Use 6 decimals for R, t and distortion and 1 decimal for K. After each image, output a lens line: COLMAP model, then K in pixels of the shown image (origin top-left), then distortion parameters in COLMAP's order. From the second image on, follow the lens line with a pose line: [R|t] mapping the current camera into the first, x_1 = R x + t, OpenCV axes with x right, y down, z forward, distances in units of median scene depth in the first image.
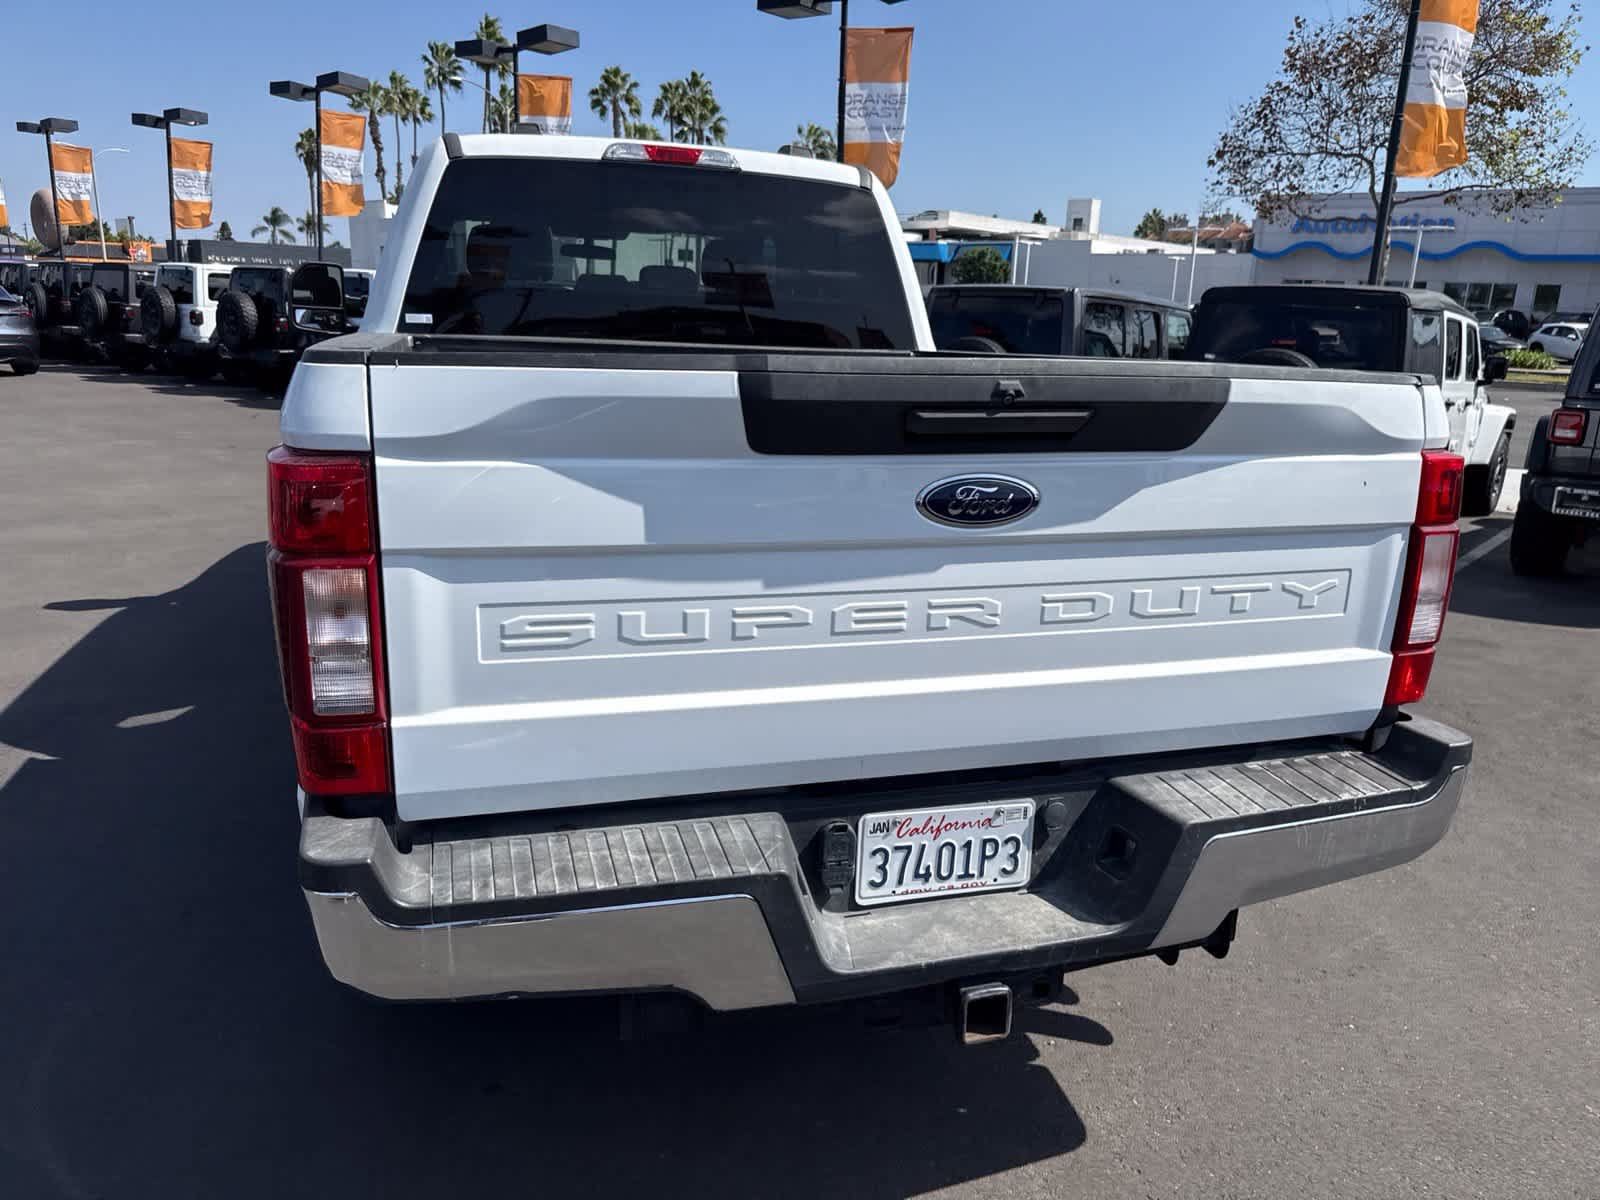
lens RADIAL K [[1141.0, 0, 797.4], [0, 1141.0, 610.7], [0, 0, 1]] dist [0.031137, -0.035210]
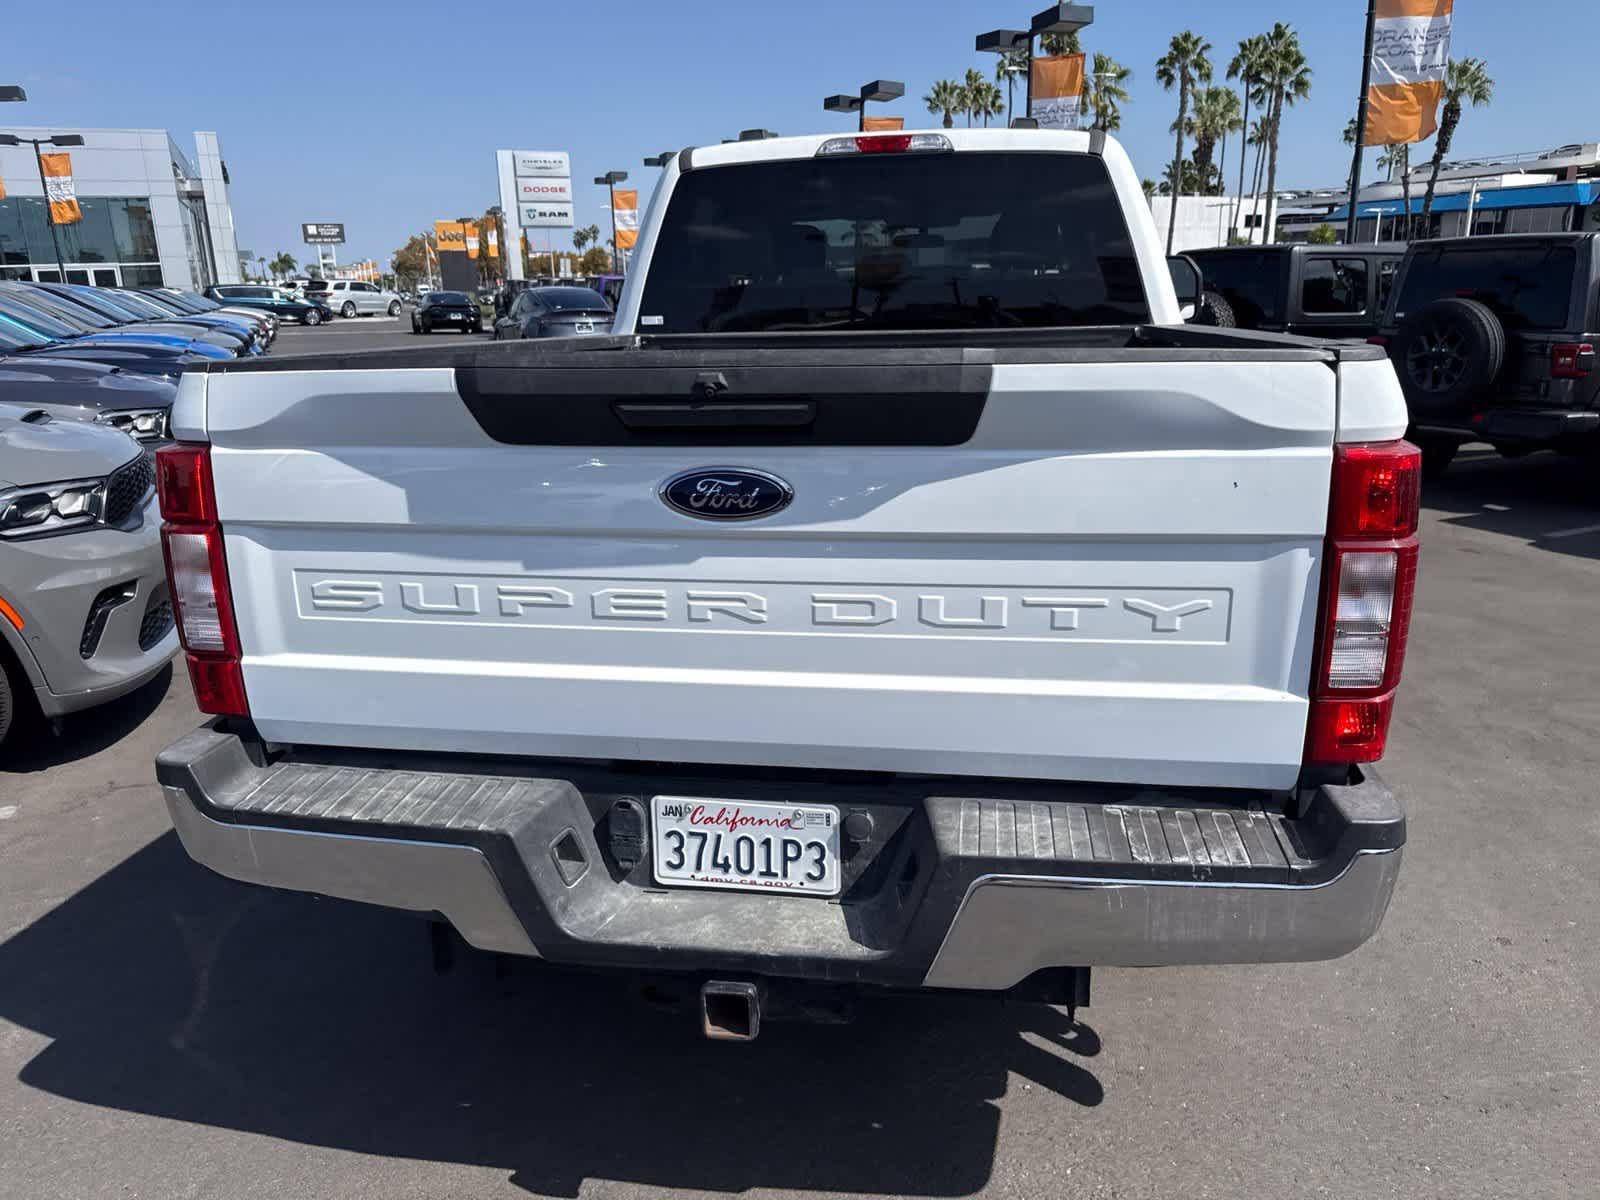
lens RADIAL K [[1141.0, 0, 805.6], [0, 1141.0, 600.8], [0, 0, 1]] dist [0.031137, -0.035210]
pose [[0.891874, 0.067798, -0.447173, 0.605260], [-0.064495, 0.997661, 0.022627, -0.027698], [0.447661, 0.008660, 0.894161, 0.132422]]
